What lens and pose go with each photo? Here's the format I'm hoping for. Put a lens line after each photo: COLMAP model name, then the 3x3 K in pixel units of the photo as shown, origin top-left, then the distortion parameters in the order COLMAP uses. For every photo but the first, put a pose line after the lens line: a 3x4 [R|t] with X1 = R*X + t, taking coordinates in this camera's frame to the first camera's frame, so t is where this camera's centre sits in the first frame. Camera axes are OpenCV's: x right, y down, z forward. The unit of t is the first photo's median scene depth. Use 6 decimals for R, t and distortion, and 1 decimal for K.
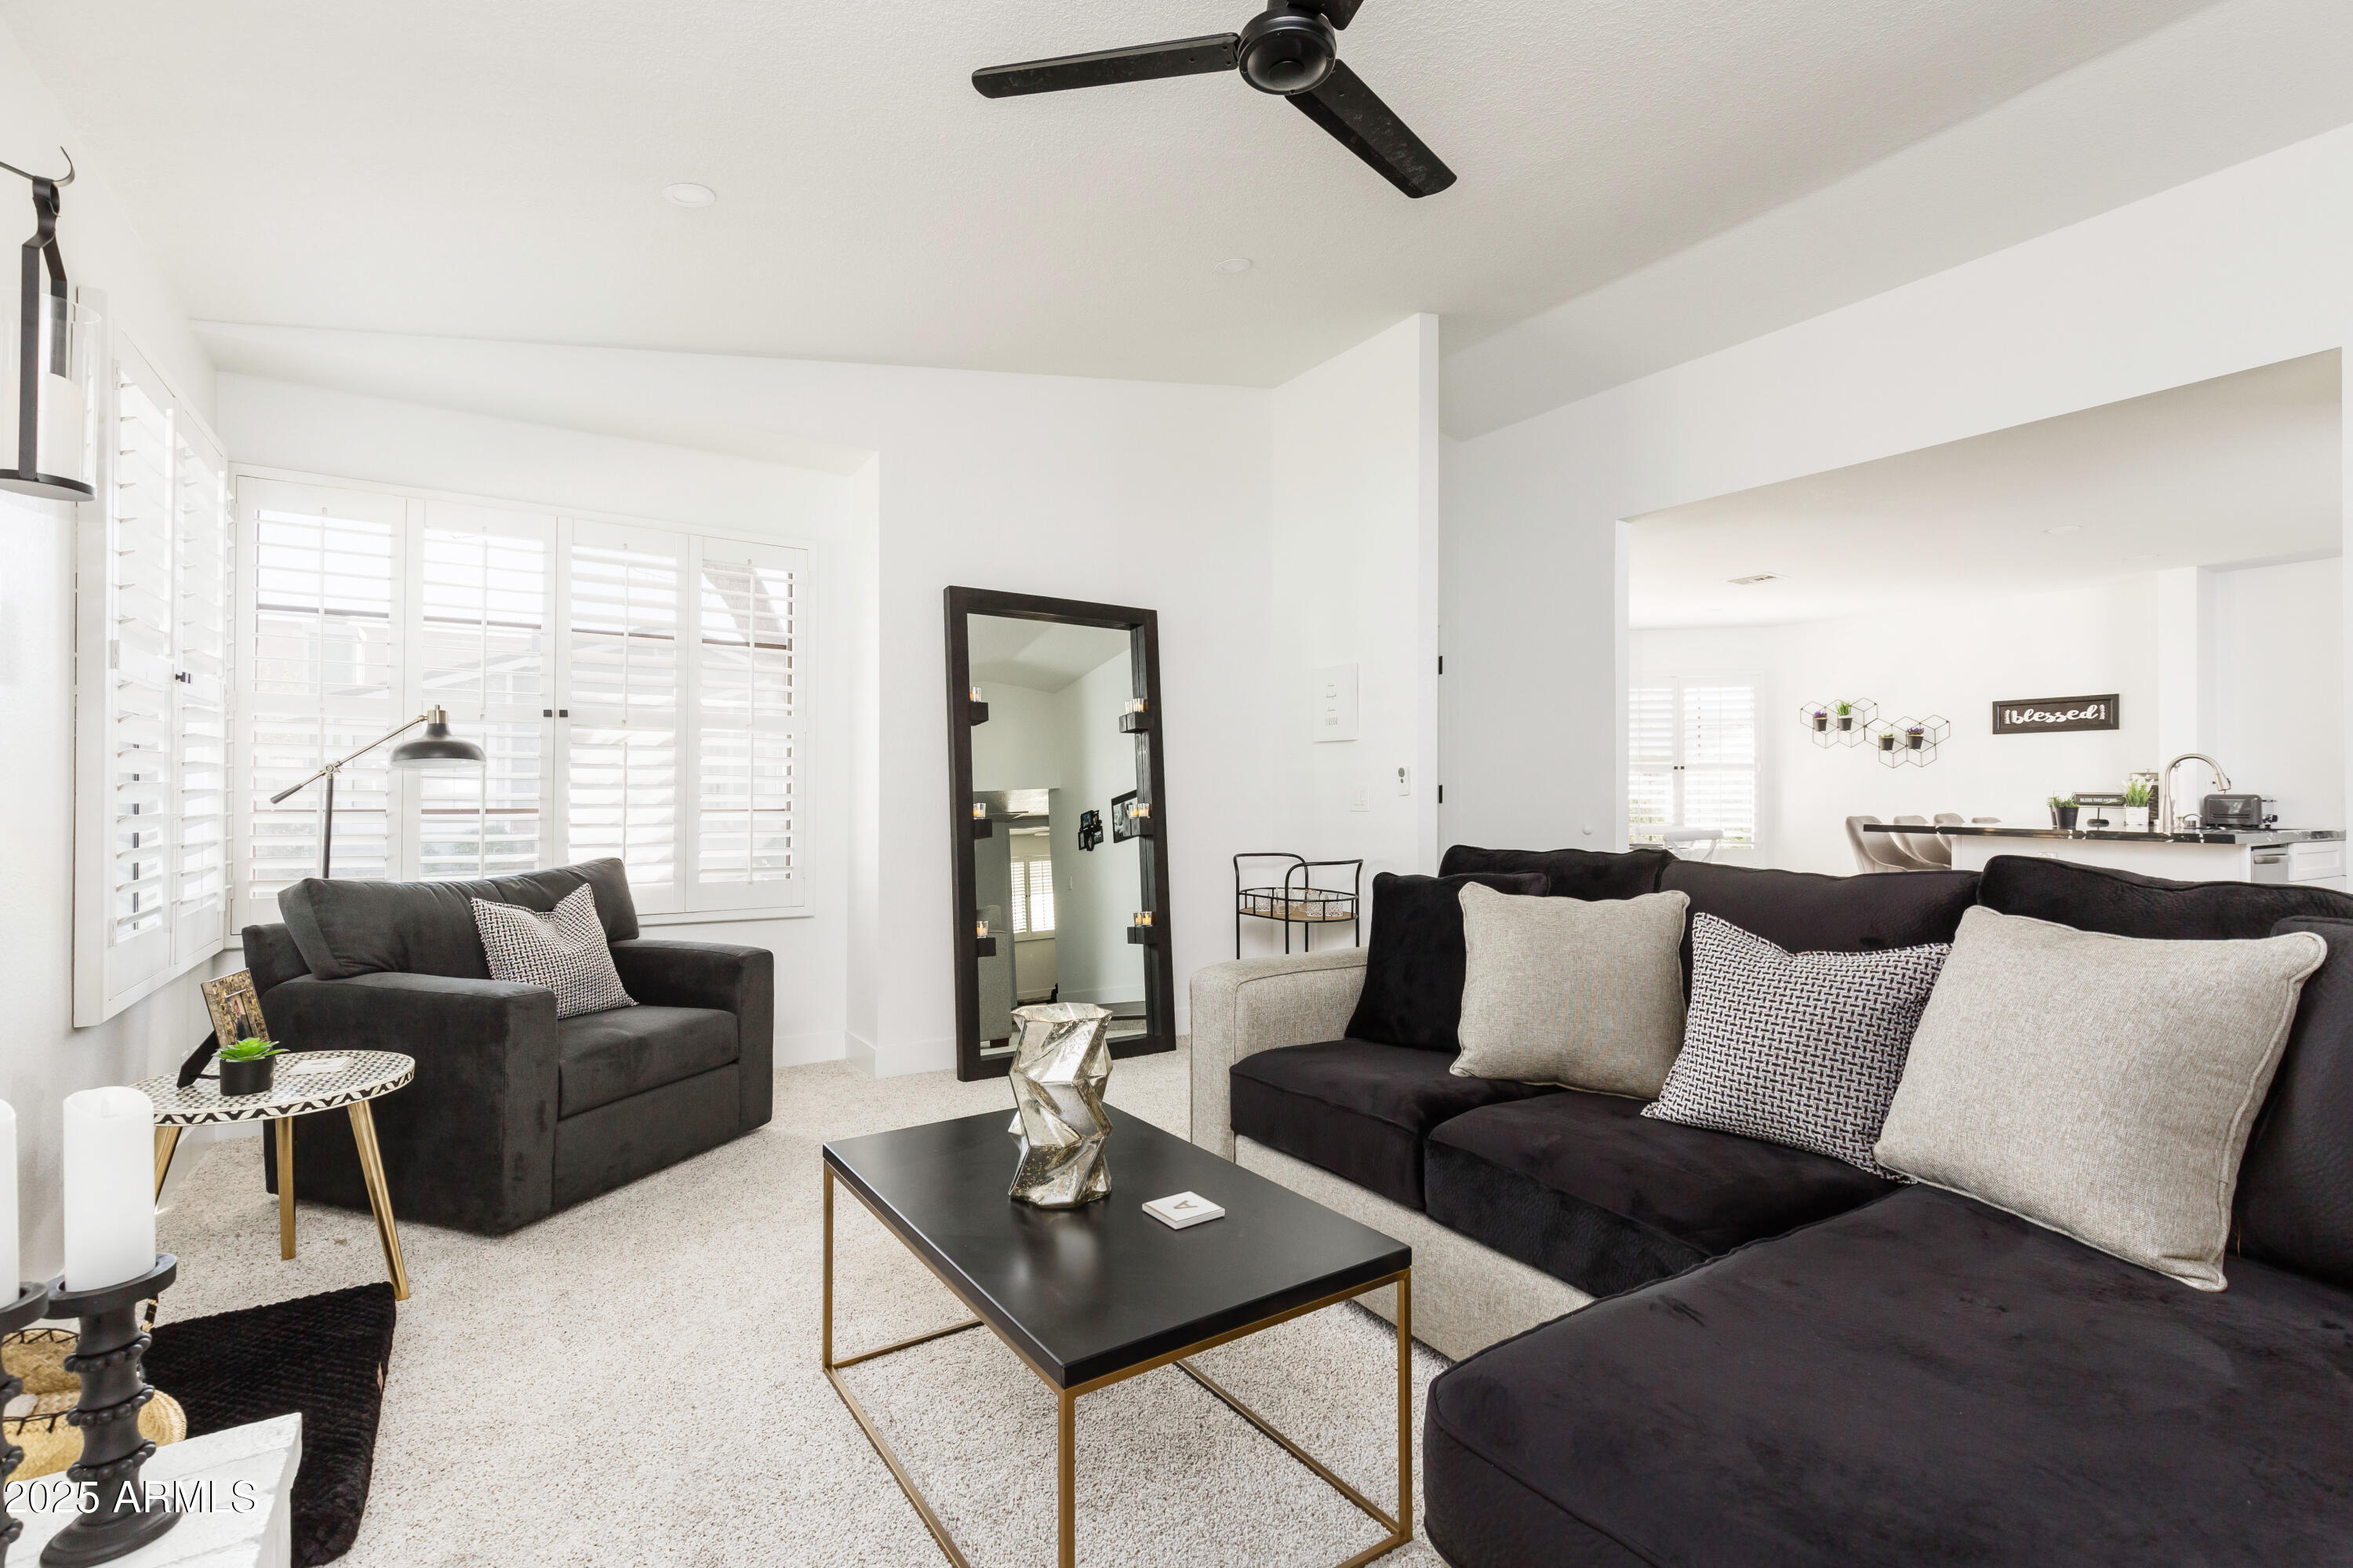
lens RADIAL K [[1088.0, 0, 1208.8], [0, 1088.0, 795.1], [0, 0, 1]] dist [-0.000910, -0.000635]
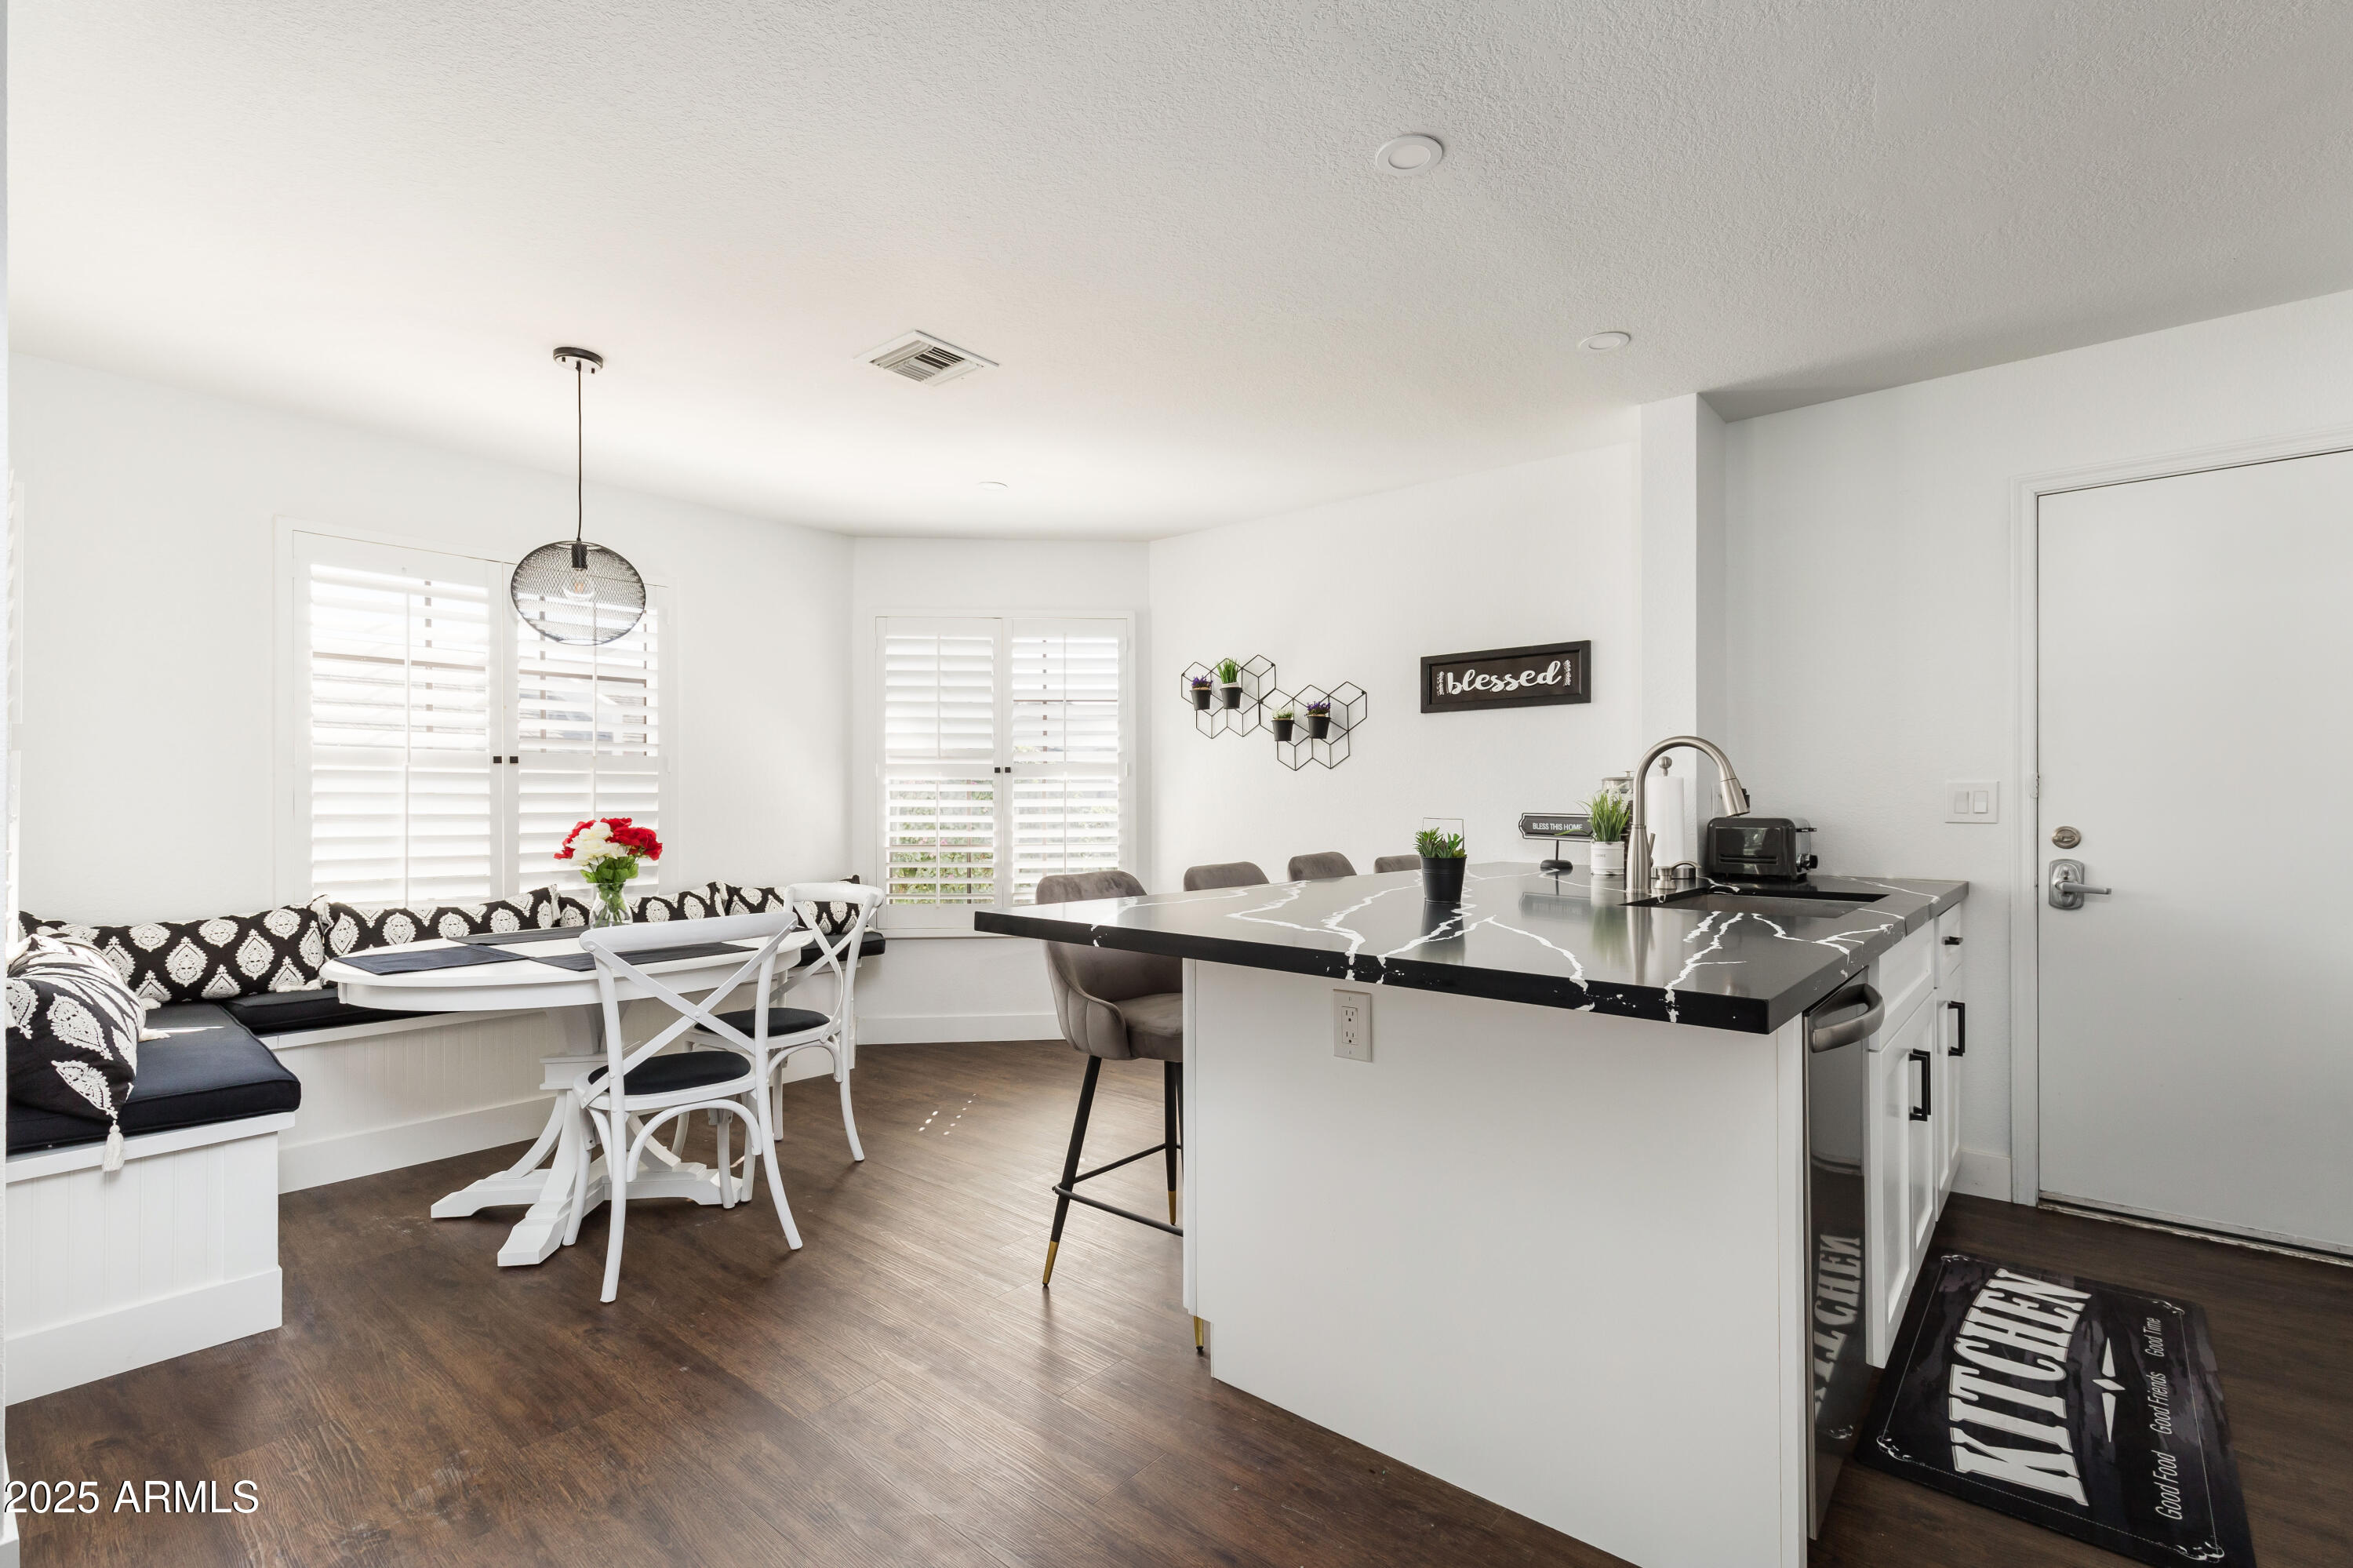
lens RADIAL K [[1088.0, 0, 1208.8], [0, 1088.0, 795.1], [0, 0, 1]] dist [-0.000910, -0.000635]
pose [[0.964576, -0.001334, 0.263804, 0.461713], [0.003020, 0.999978, -0.005986, -0.008285], [-0.263790, 0.006571, 0.964558, 0.469137]]
